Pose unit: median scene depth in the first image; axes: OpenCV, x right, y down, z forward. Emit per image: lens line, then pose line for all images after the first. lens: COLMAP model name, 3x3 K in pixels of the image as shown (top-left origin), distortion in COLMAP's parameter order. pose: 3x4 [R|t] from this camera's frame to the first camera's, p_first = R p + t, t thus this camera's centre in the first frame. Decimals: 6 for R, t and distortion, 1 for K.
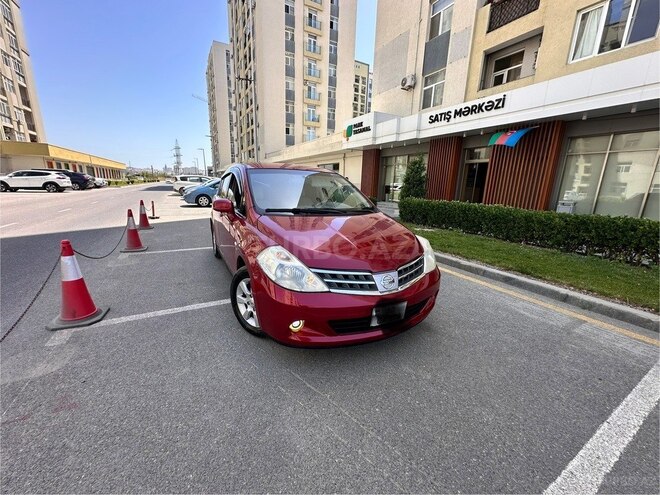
lens RADIAL K [[264.1, 0, 328.4], [0, 264.1, 245.9], [0, 0, 1]] dist [-0.004920, 0.001194]
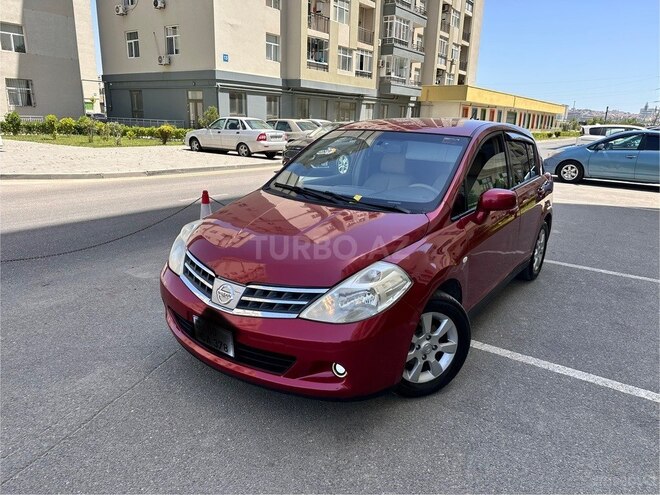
lens RADIAL K [[466.0, 0, 326.7], [0, 466.0, 242.8], [0, 0, 1]] dist [0.027568, -0.035674]
pose [[0.439918, 0.212966, -0.872421, 0.315691], [-0.221494, 0.967193, 0.124413, -0.048833], [0.870295, 0.138504, 0.472656, 0.135258]]
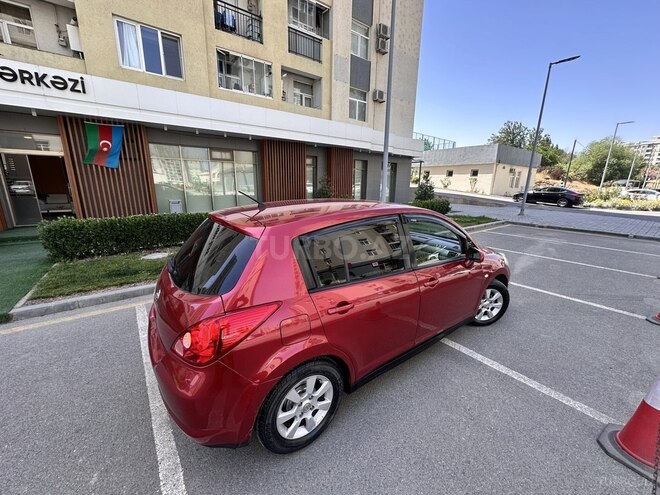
lens RADIAL K [[264.1, 0, 332.9], [0, 264.1, 247.8], [0, 0, 1]] dist [-0.004920, 0.001194]
pose [[-0.153308, -0.265640, 0.951805, -0.382259], [0.210519, 0.932300, 0.294105, -0.175117], [-0.965494, 0.245462, -0.087007, 0.493301]]
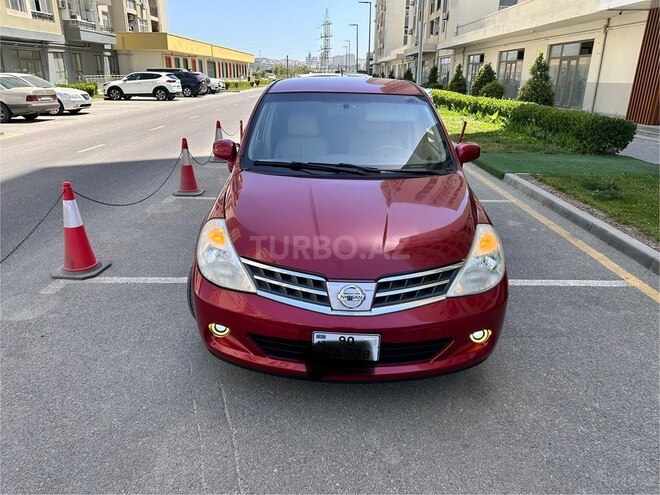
lens RADIAL K [[466.0, 0, 326.6], [0, 466.0, 236.9], [0, 0, 1]] dist [0.027568, -0.035674]
pose [[0.876802, 0.136205, -0.461158, 0.145988], [-0.093237, 0.989000, 0.114834, -0.028025], [0.471726, -0.057689, 0.879856, -0.000527]]
